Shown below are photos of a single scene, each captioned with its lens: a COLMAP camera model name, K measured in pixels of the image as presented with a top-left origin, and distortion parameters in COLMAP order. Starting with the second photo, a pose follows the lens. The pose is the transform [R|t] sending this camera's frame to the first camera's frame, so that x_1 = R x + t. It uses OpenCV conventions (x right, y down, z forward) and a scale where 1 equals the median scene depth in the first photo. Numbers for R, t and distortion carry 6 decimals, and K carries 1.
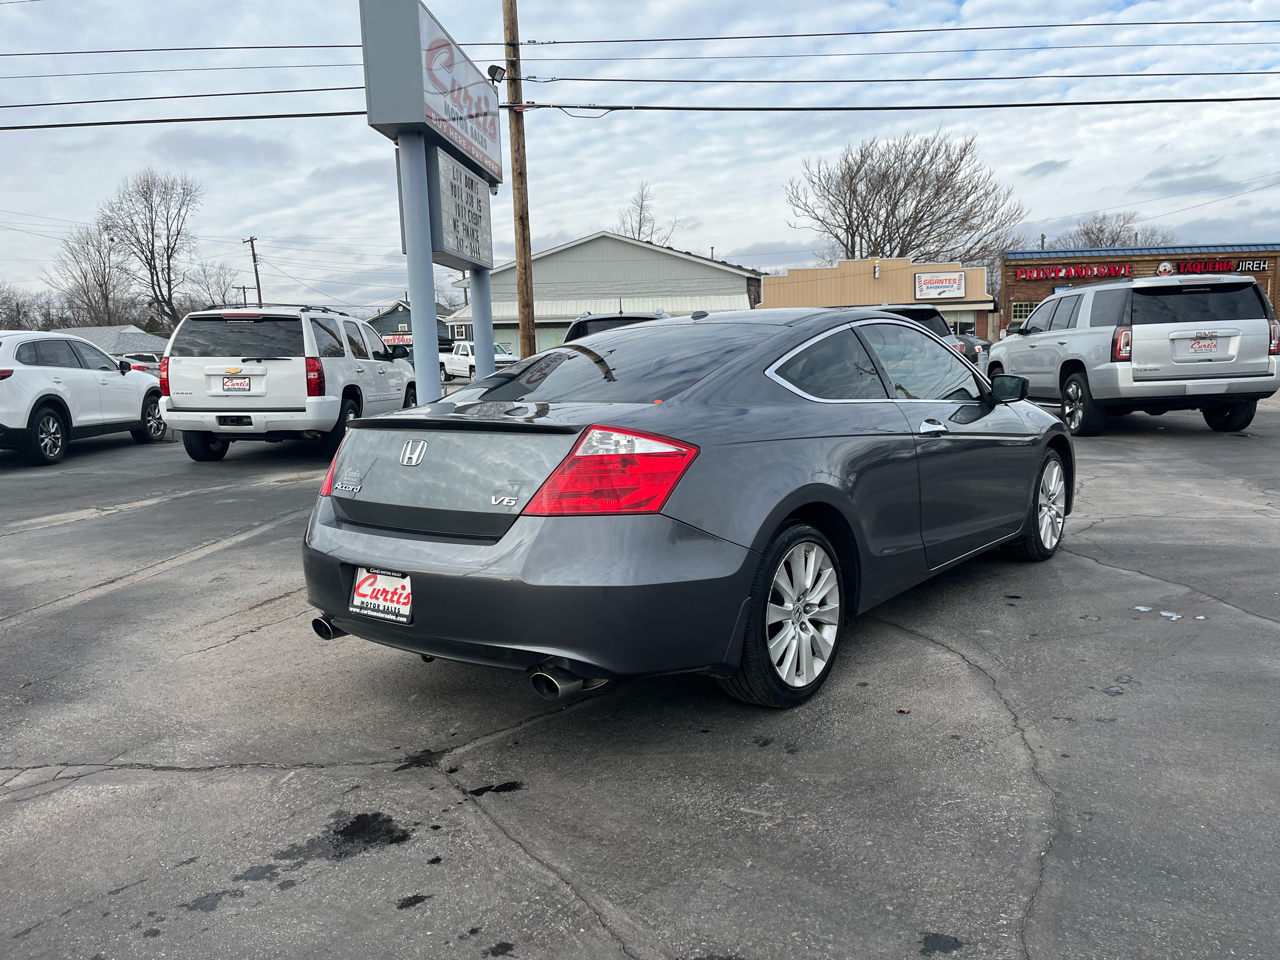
lens RADIAL K [[969.6, 0, 651.6], [0, 969.6, 480.8], [0, 0, 1]] dist [0.080294, -0.107312]
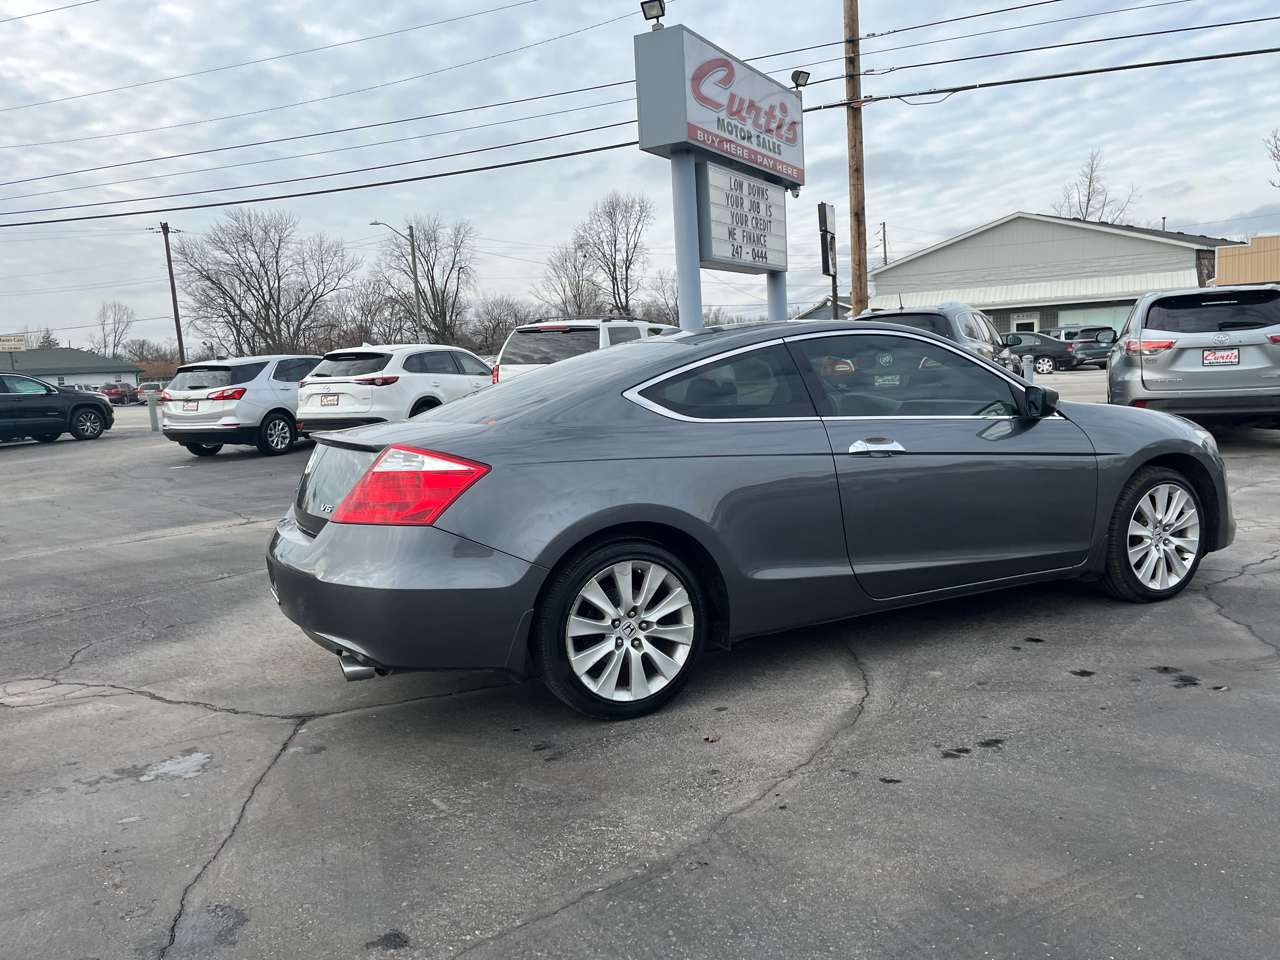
lens RADIAL K [[969.6, 0, 653.0], [0, 969.6, 469.2], [0, 0, 1]] dist [0.080294, -0.107312]
pose [[0.901935, 0.030556, -0.430789, 0.373864], [-0.032020, 0.999480, 0.003852, -0.022644], [0.430682, 0.010320, 0.902445, 0.053567]]
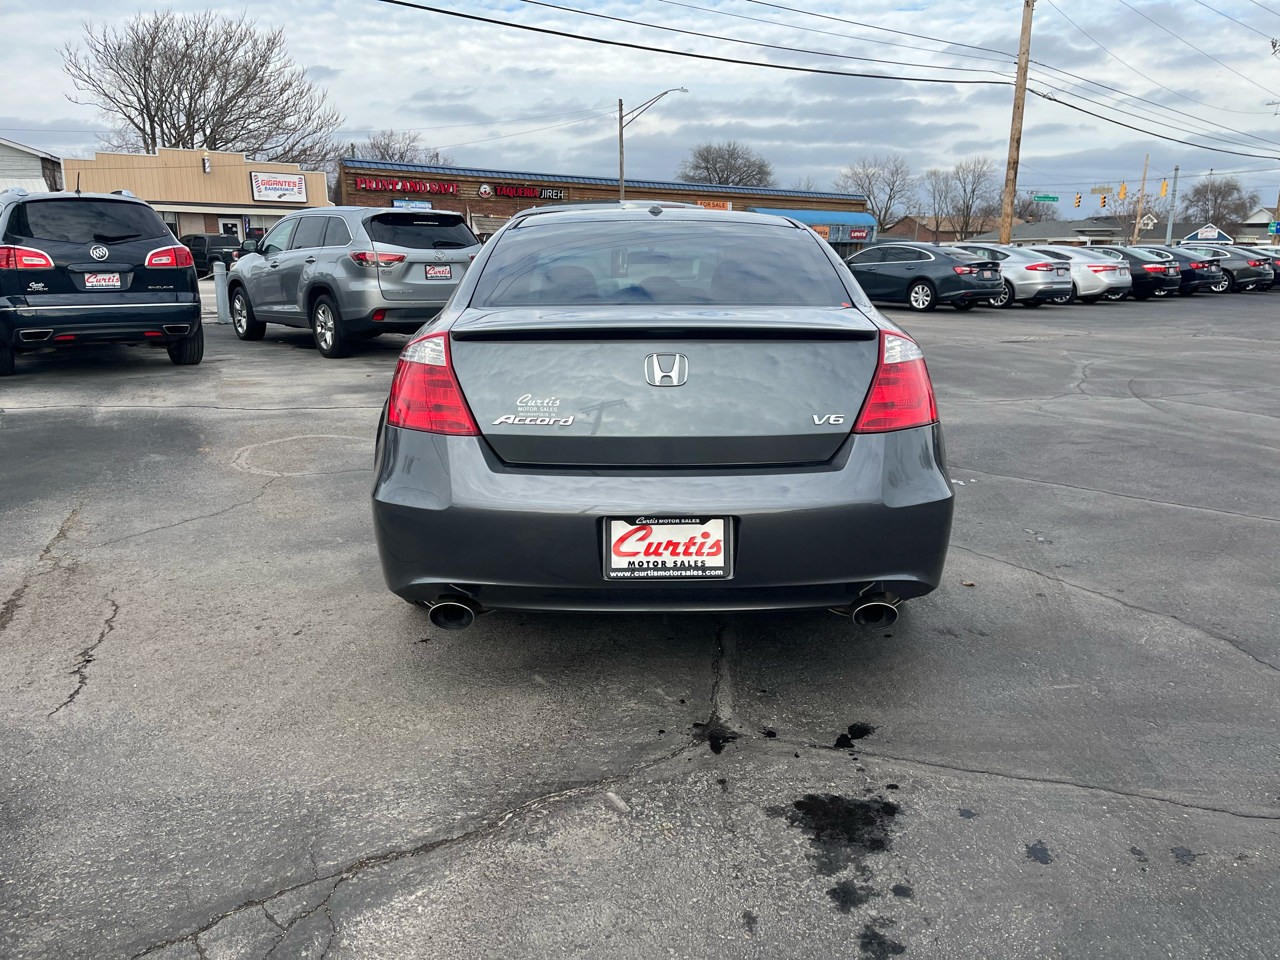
lens RADIAL K [[969.6, 0, 652.2], [0, 969.6, 487.7], [0, 0, 1]] dist [0.080294, -0.107312]
pose [[0.771344, -0.111588, 0.626560, -0.435530], [0.051436, 0.992218, 0.113390, -0.013380], [-0.634337, -0.055235, 0.771081, 0.221964]]
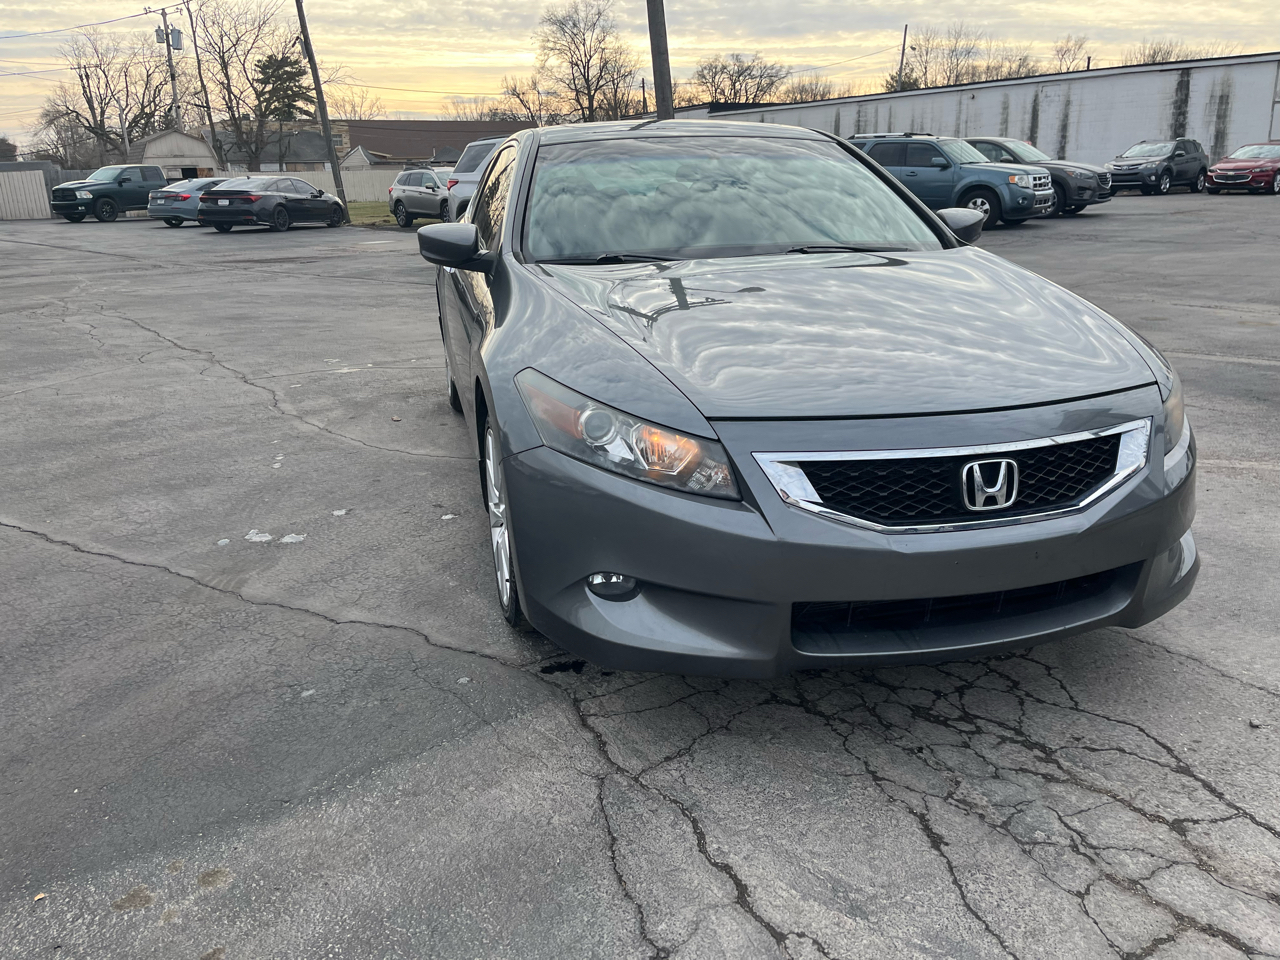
lens RADIAL K [[969.6, 0, 648.9], [0, 969.6, 476.9], [0, 0, 1]] dist [0.080294, -0.107312]
pose [[-0.603708, 0.285240, -0.744429, 0.723796], [-0.060008, 0.914889, 0.399220, -0.197224], [0.794944, 0.285684, -0.535209, 1.317040]]
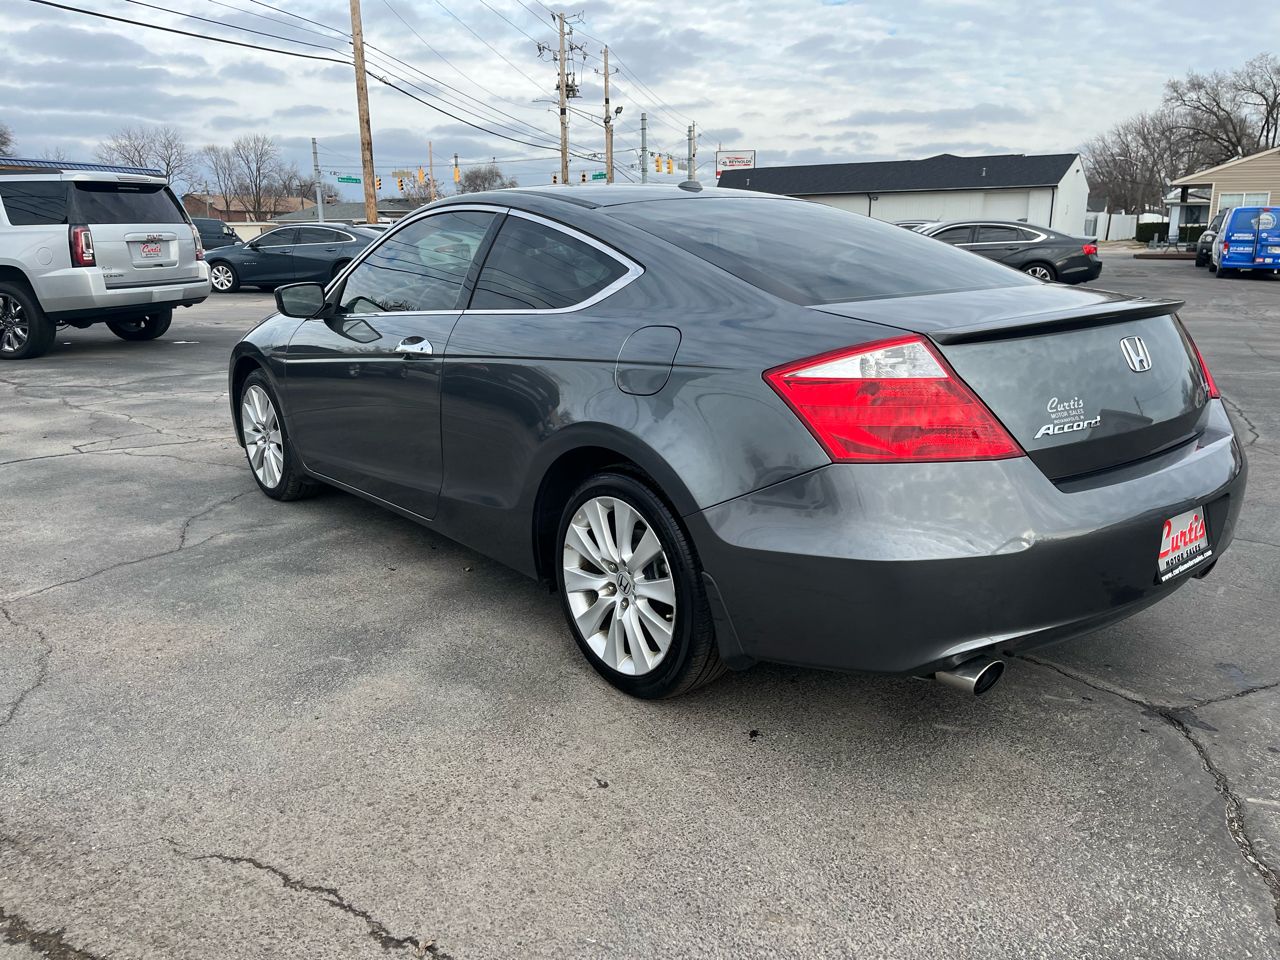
lens RADIAL K [[973.9, 0, 651.2], [0, 973.9, 475.9], [0, 0, 1]] dist [0.067669, -0.096658]
pose [[0.195662, -0.206097, 0.958770, -0.608798], [0.130255, 0.974467, 0.182889, -0.071546], [-0.971982, 0.089100, 0.217512, 0.688824]]
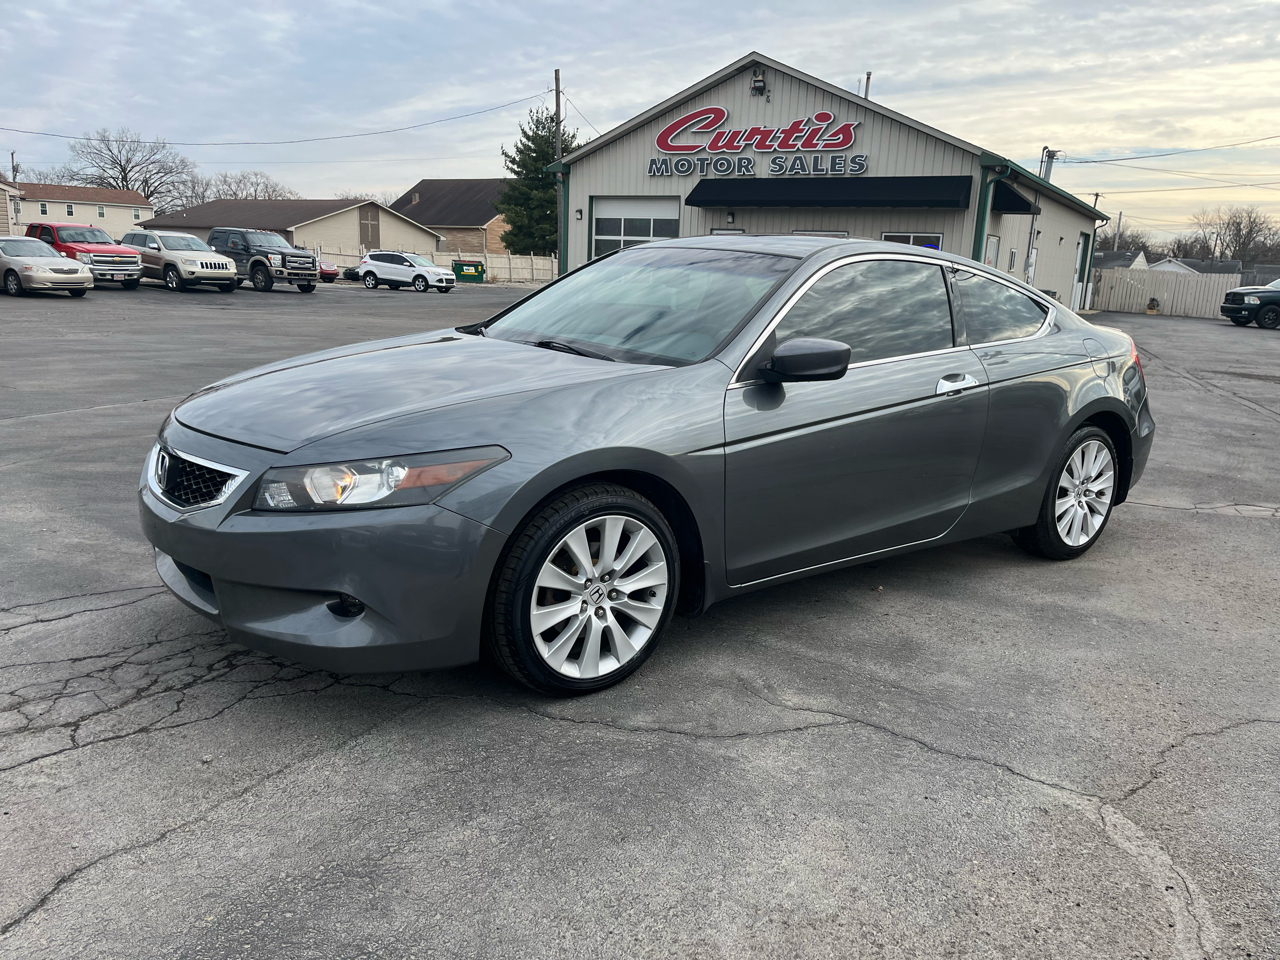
lens RADIAL K [[969.6, 0, 647.7], [0, 969.6, 483.7], [0, 0, 1]] dist [0.080294, -0.107312]
pose [[-0.971611, -0.057129, 0.229581, 0.009356], [0.024009, 0.941587, 0.335914, -0.224829], [-0.235361, 0.331890, -0.913485, 1.650634]]
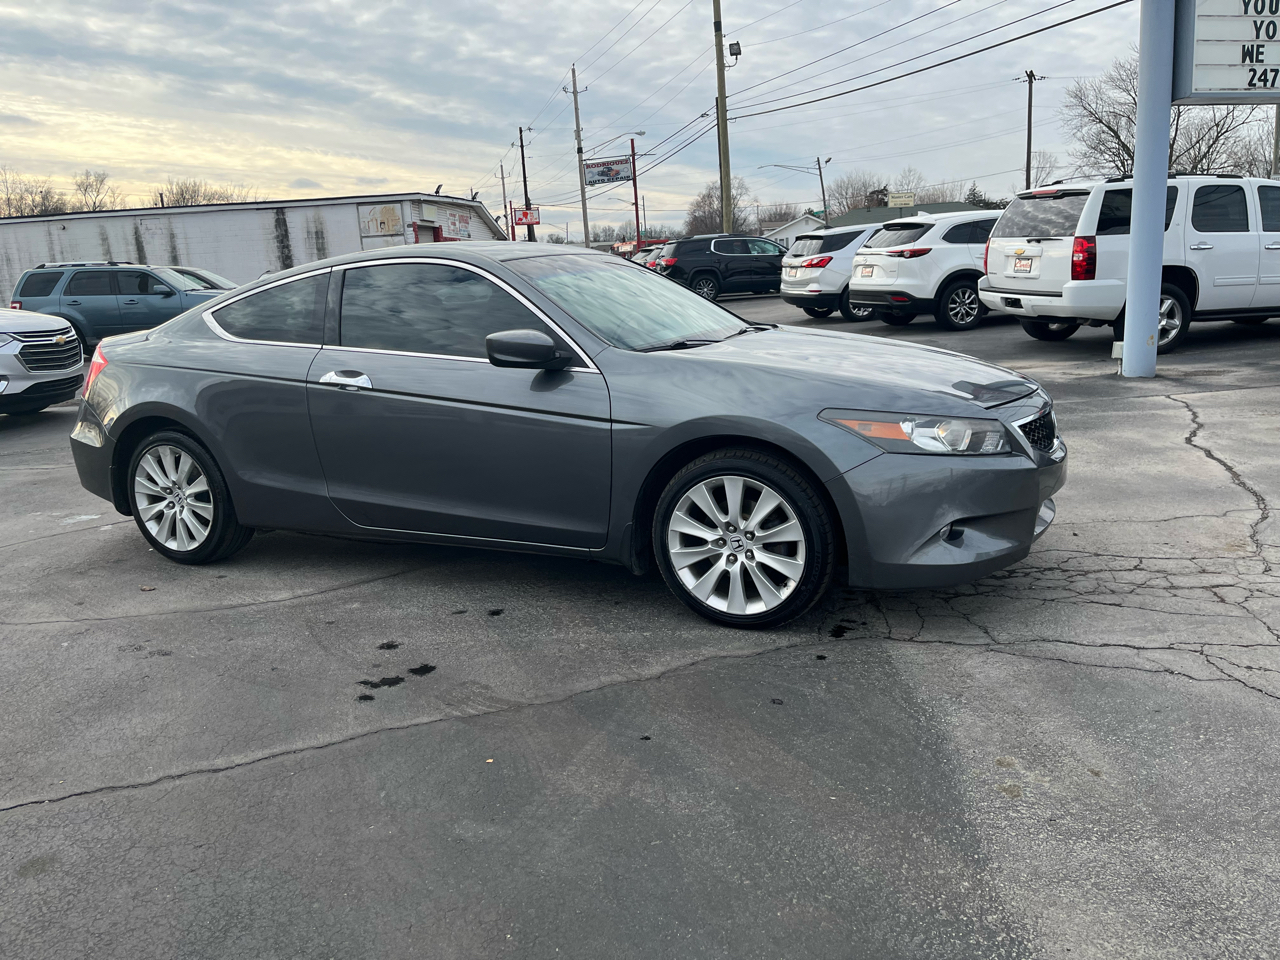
lens RADIAL K [[969.6, 0, 637.2], [0, 969.6, 477.4], [0, 0, 1]] dist [0.080294, -0.107312]
pose [[0.235506, 0.230343, -0.944182, 0.960590], [-0.085973, 0.972636, 0.215841, -0.144687], [0.968063, 0.030343, 0.248865, 0.783313]]
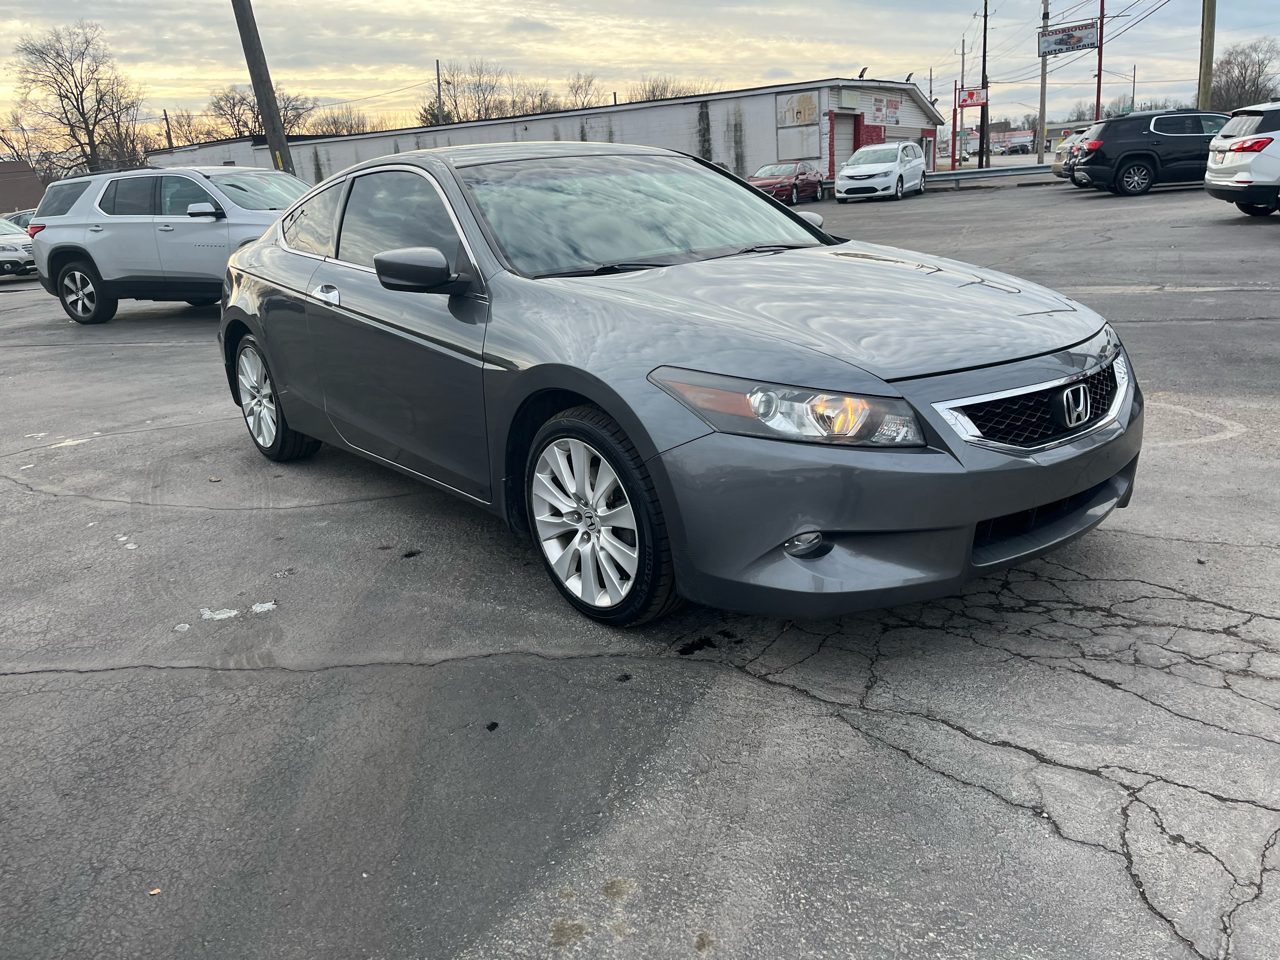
lens RADIAL K [[969.6, 0, 647.0], [0, 969.6, 469.3], [0, 0, 1]] dist [0.080294, -0.107312]
pose [[-0.201860, 0.323353, -0.924497, 0.858284], [-0.058930, 0.938209, 0.341016, -0.176497], [0.977640, 0.123318, -0.170332, 1.111734]]
